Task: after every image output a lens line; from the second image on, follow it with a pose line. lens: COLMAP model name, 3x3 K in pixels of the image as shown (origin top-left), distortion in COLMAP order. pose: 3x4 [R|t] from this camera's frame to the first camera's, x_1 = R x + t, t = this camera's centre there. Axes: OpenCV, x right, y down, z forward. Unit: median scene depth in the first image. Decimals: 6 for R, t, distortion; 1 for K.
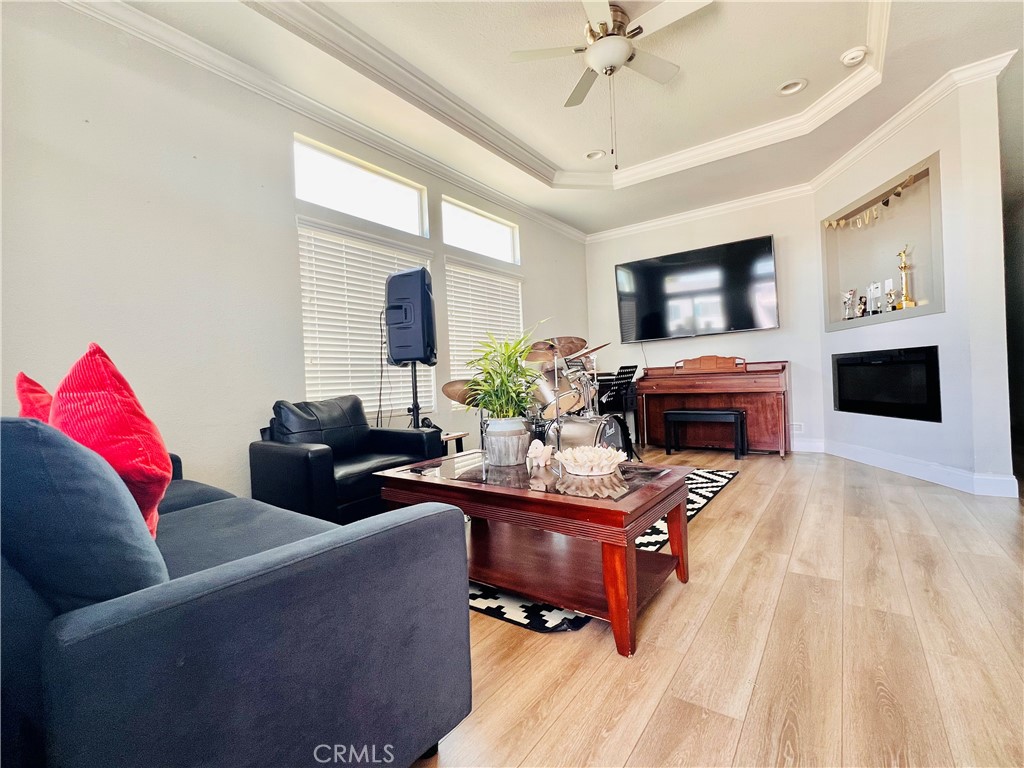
lens RADIAL K [[463.1, 0, 508.3], [0, 463.1, 381.3], [0, 0, 1]] dist [-0.007144, 0.002812]
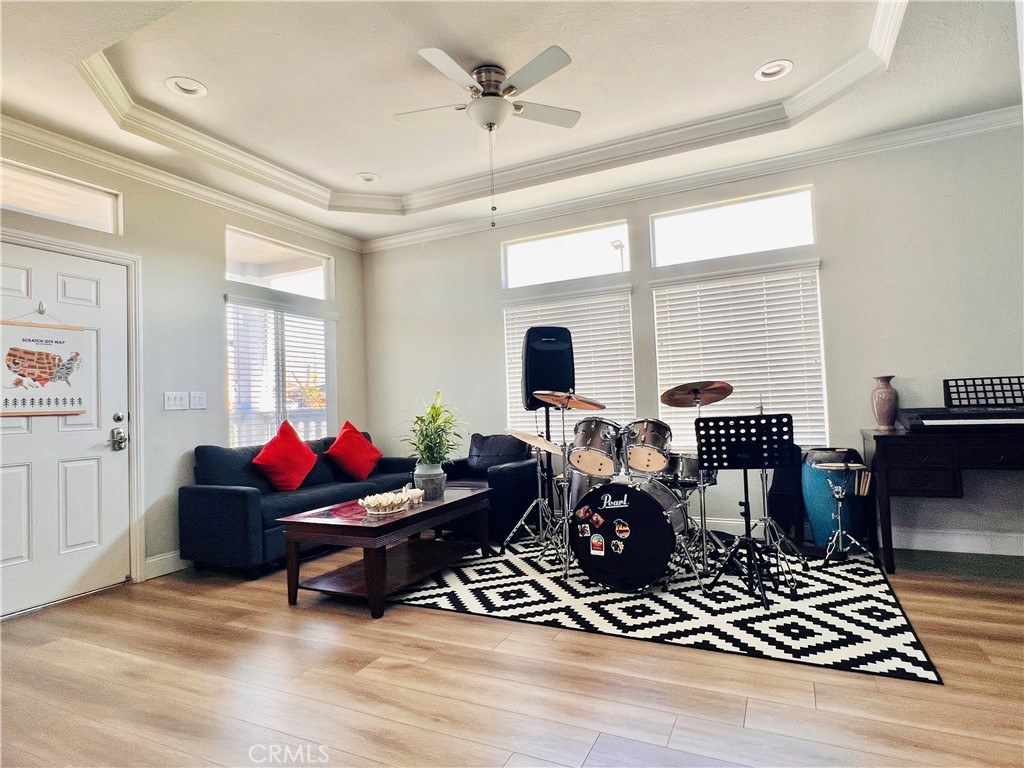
lens RADIAL K [[564.1, 0, 518.0], [0, 564.1, 392.1], [0, 0, 1]] dist [-0.001075, 0.000837]
pose [[0.183493, 0.013543, -0.982928, 1.160555], [0.031294, 0.999318, 0.019611, -0.109086], [0.982523, -0.034358, 0.182944, 0.678488]]
